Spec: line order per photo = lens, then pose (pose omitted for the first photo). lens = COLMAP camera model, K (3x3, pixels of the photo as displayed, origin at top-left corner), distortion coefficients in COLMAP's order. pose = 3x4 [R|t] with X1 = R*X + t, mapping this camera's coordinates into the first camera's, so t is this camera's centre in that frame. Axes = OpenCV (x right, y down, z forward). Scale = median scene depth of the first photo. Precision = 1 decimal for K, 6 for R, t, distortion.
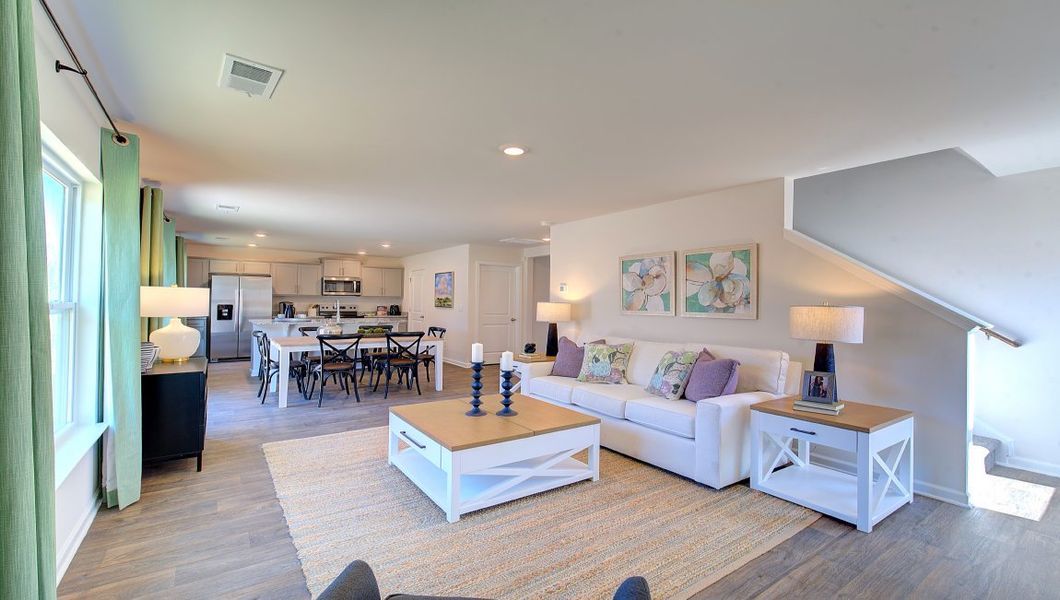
lens RADIAL K [[452.0, 0, 530.0], [0, 452.0, 300.0], [0, 0, 1]] dist [-0.001643, 0.000116]
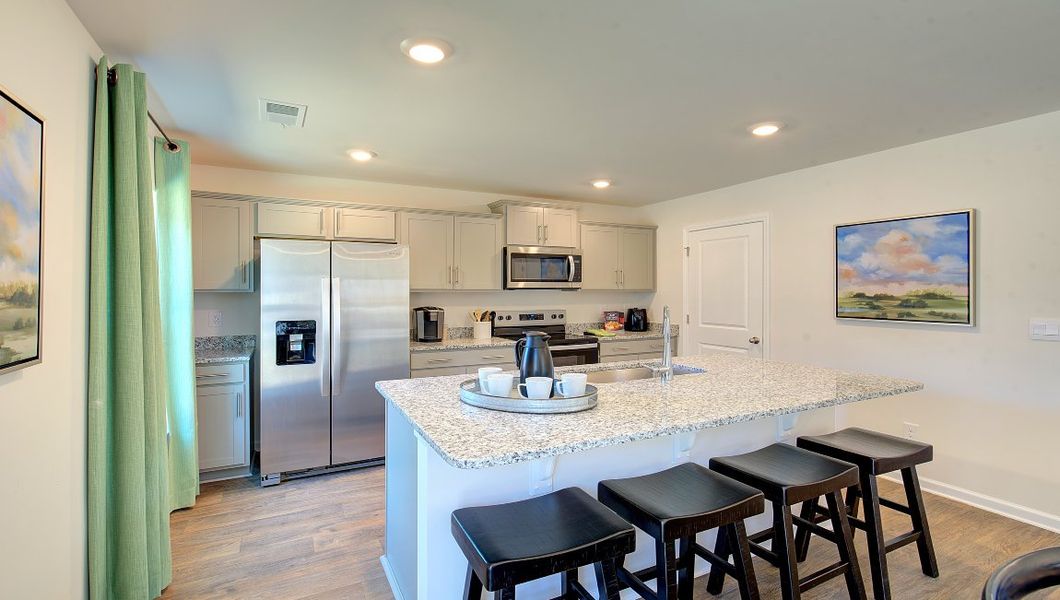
lens RADIAL K [[481.9, 0, 505.0], [0, 481.9, 290.9], [0, 0, 1]] dist [-0.002136, -0.000055]
pose [[0.983492, -0.014272, -0.180385, -0.728369], [0.014864, 0.999888, 0.001929, -0.019317], [0.180337, -0.004579, 0.983594, 1.076707]]
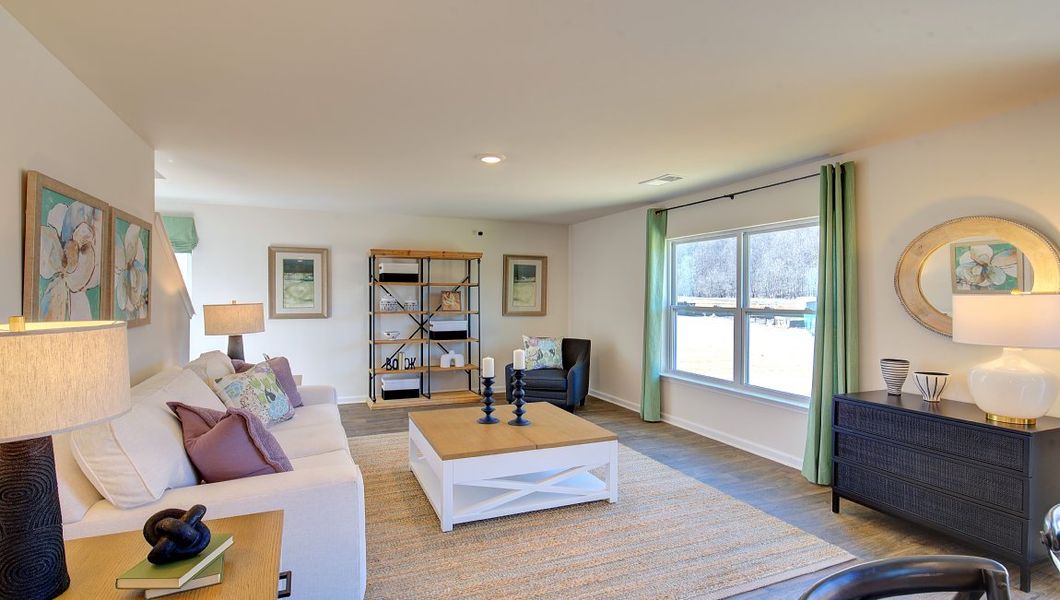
lens RADIAL K [[525.0, 0, 530.0], [0, 525.0, 300.0], [0, 0, 1]] dist [-0.003440, 0.000699]
pose [[-0.978358, -0.017630, 0.206167, -0.224147], [-0.016288, 0.999834, 0.008205, -0.011427], [-0.206278, 0.004669, -0.978482, 1.271591]]
